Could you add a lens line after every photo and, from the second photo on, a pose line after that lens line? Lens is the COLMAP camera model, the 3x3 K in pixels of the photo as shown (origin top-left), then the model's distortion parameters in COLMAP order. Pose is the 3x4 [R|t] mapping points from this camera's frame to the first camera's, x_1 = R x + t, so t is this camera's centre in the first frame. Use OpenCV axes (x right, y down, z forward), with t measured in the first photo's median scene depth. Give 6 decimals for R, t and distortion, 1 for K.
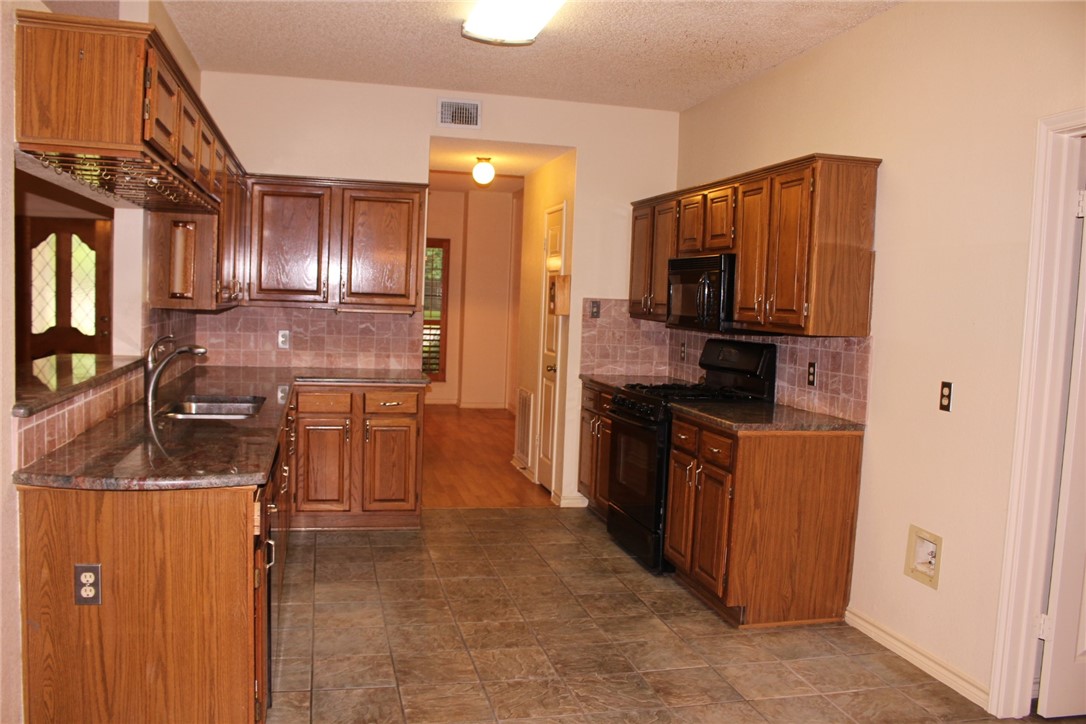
lens RADIAL K [[891.0, 0, 531.4], [0, 891.0, 364.4], [0, 0, 1]] dist [-0.157167, 0.124715]
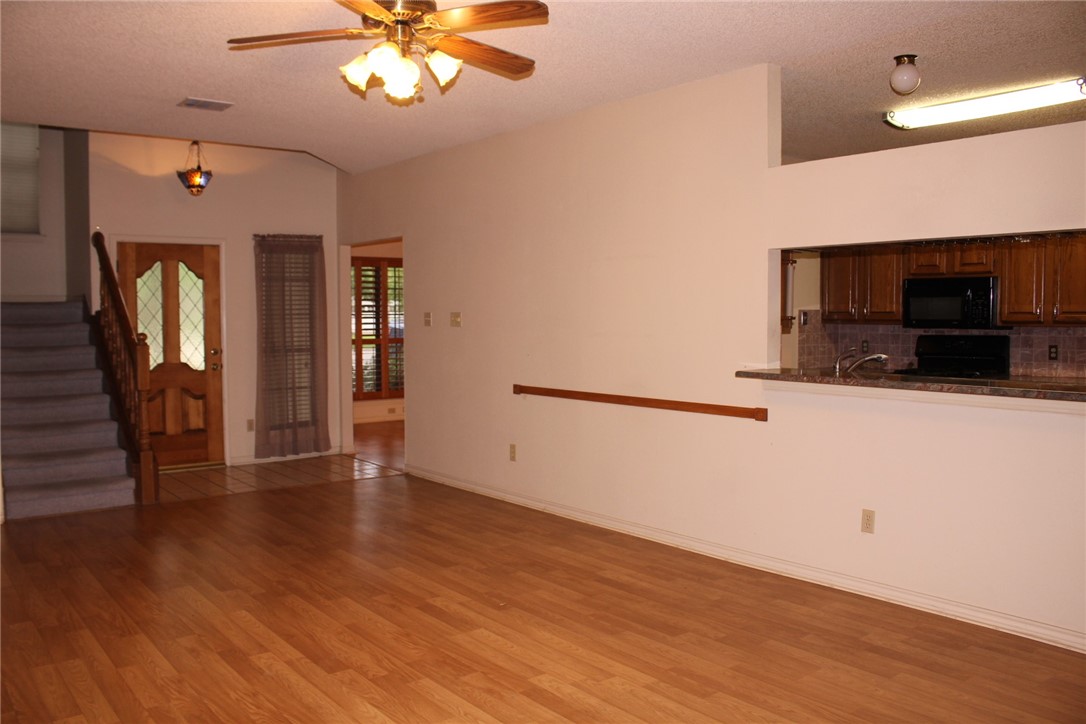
lens RADIAL K [[891.0, 0, 526.3], [0, 891.0, 360.0], [0, 0, 1]] dist [-0.157167, 0.124715]
pose [[0.909754, -0.063889, 0.410202, -1.086711], [0.069833, 0.997559, 0.000493, -0.039565], [-0.409232, 0.028197, 0.911994, -0.000957]]
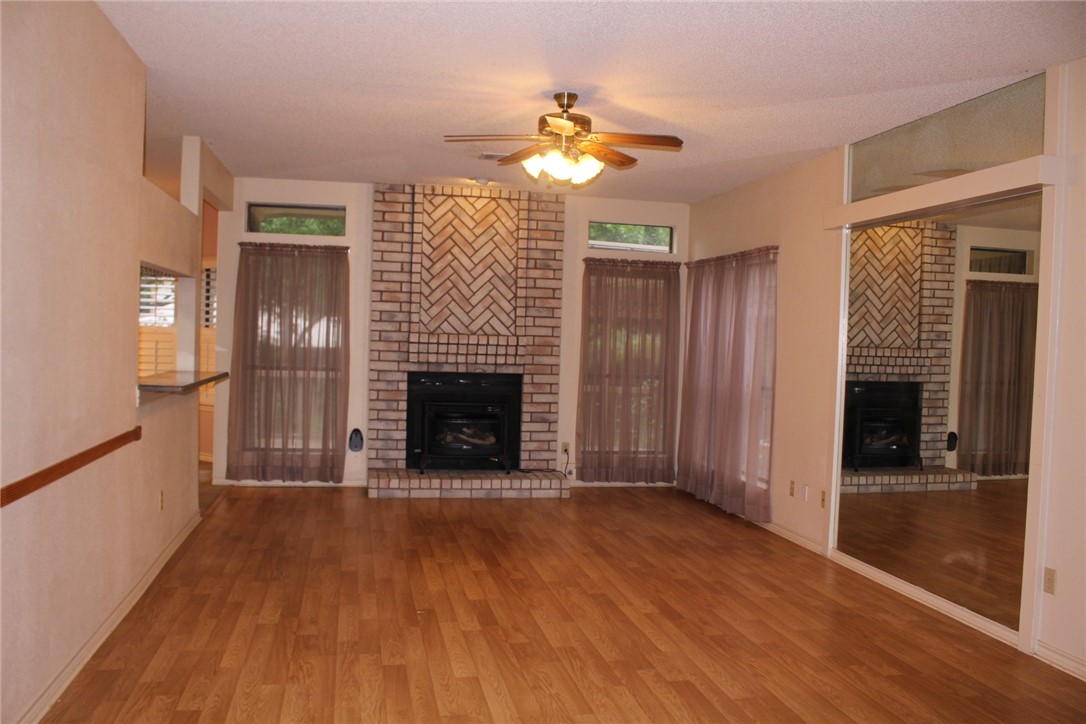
lens RADIAL K [[891.0, 0, 535.6], [0, 891.0, 370.3], [0, 0, 1]] dist [-0.157167, 0.124715]
pose [[-0.997124, -0.070838, 0.026923, -0.877913], [-0.067354, 0.991244, 0.113571, -0.166945], [-0.034733, 0.111431, -0.993165, 1.786448]]
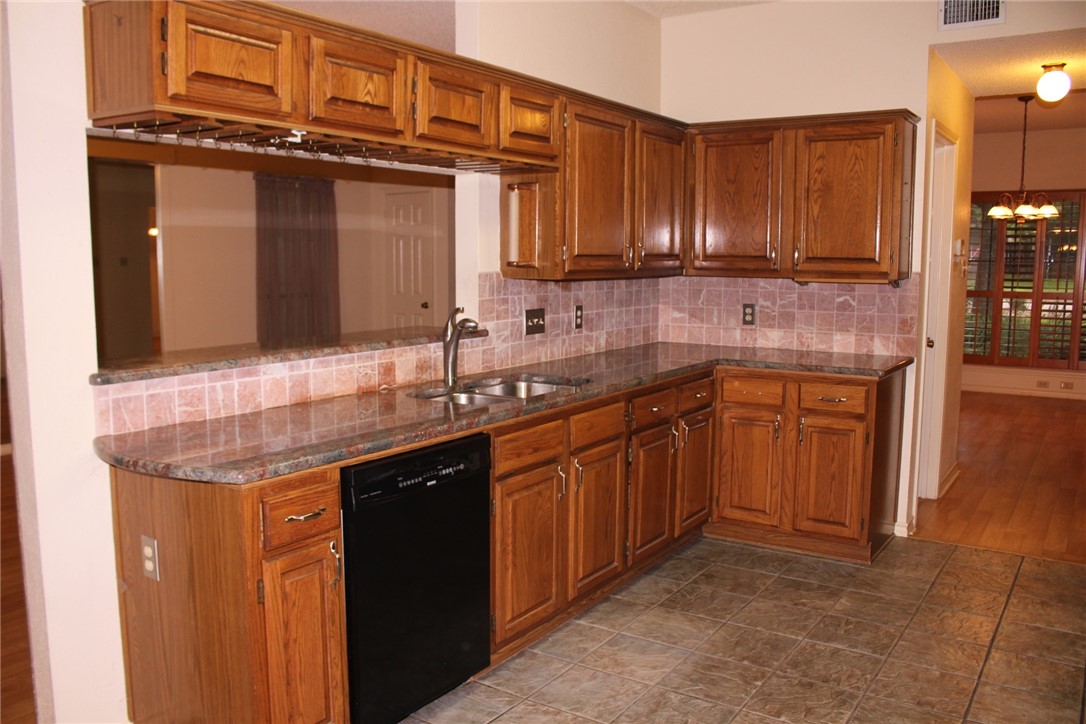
lens RADIAL K [[891.0, 0, 539.7], [0, 891.0, 364.7], [0, 0, 1]] dist [-0.157167, 0.124715]
pose [[0.681856, 0.050748, -0.729724, 0.253824], [-0.030104, 0.998692, 0.041324, -0.011094], [0.730867, -0.006209, 0.682492, 0.323686]]
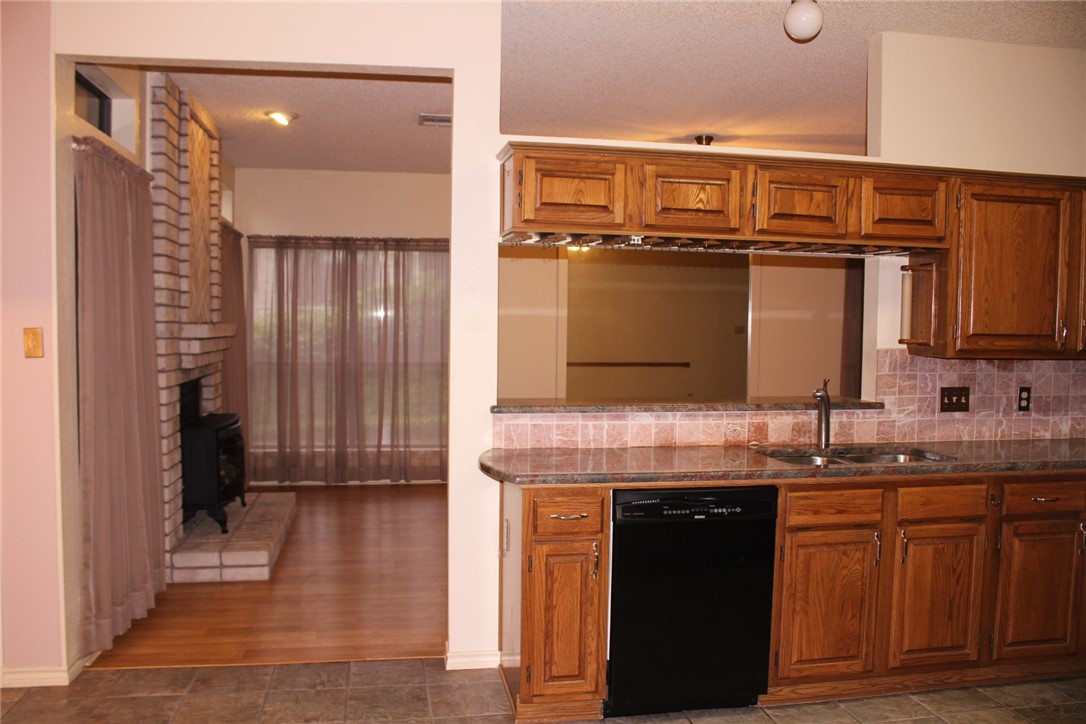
lens RADIAL K [[891.0, 0, 538.3], [0, 891.0, 363.2], [0, 0, 1]] dist [-0.157167, 0.124715]
pose [[-0.043146, 0.005286, -0.999055, 0.480545], [-0.088880, 0.996001, 0.009108, -0.024210], [0.995107, 0.089189, -0.042503, 0.543972]]
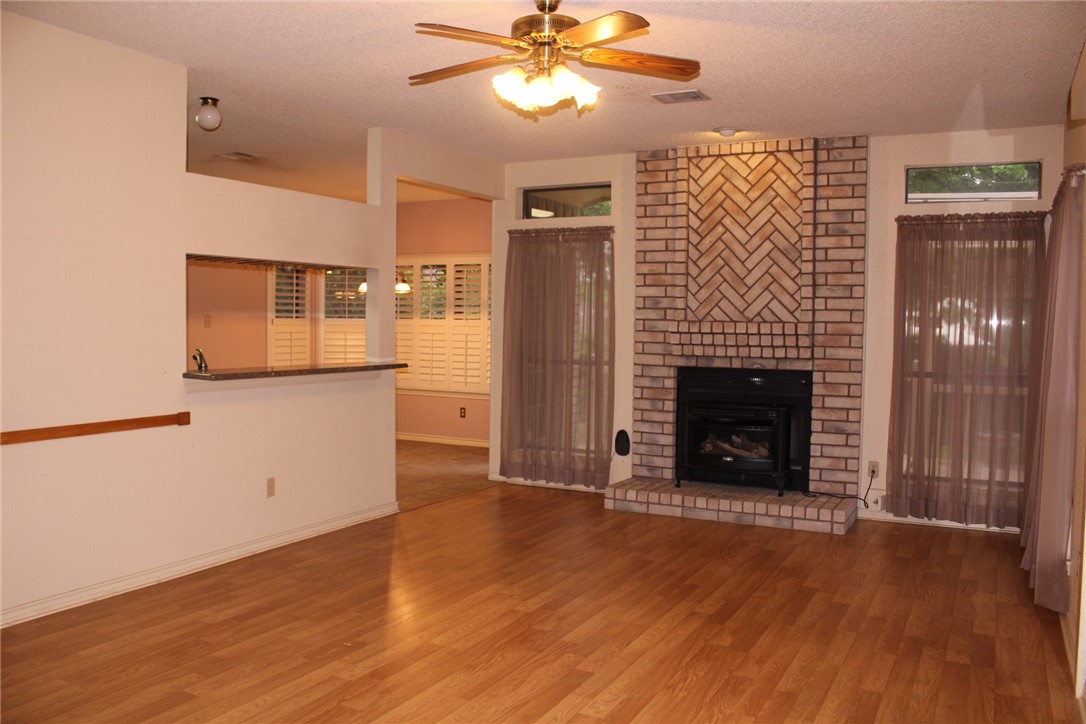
lens RADIAL K [[891.0, 0, 543.0], [0, 891.0, 364.8], [0, 0, 1]] dist [-0.157167, 0.124715]
pose [[-0.754265, -0.077863, 0.651937, -1.392434], [0.009098, 0.991608, 0.128957, -0.146731], [-0.656507, 0.103199, -0.747227, 1.321849]]
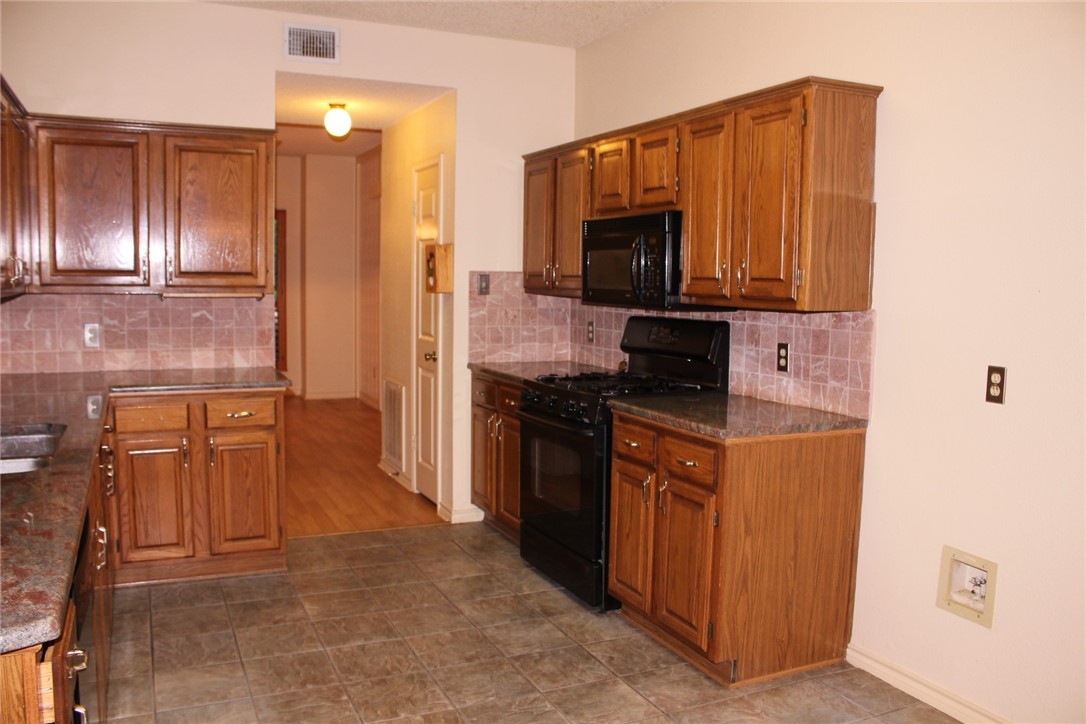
lens RADIAL K [[891.0, 0, 533.4], [0, 891.0, 364.4], [0, 0, 1]] dist [-0.157167, 0.124715]
pose [[0.980634, -0.042227, 0.191245, -0.059396], [0.036762, 0.998810, 0.032039, -0.015958], [-0.192371, -0.024388, 0.981019, 0.229825]]
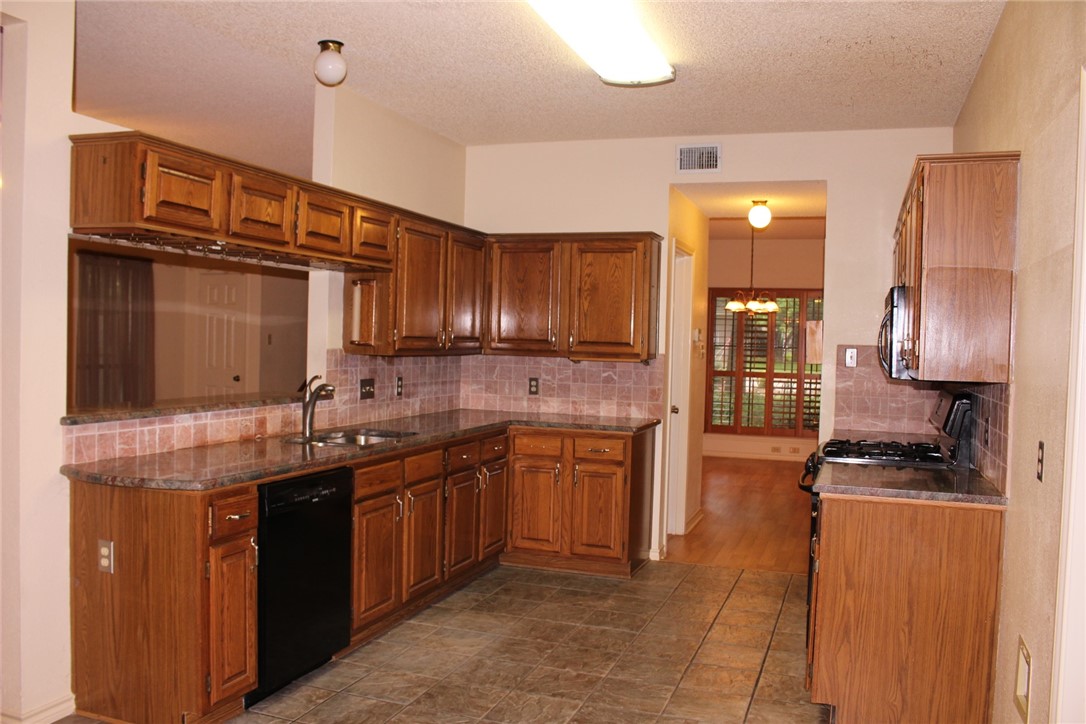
lens RADIAL K [[891.0, 0, 536.7], [0, 891.0, 366.2], [0, 0, 1]] dist [-0.157167, 0.124715]
pose [[0.838629, -0.002202, -0.544699, 0.376301], [-0.033279, 0.997917, -0.055271, 0.008210], [0.543686, 0.064480, 0.836808, 0.119139]]
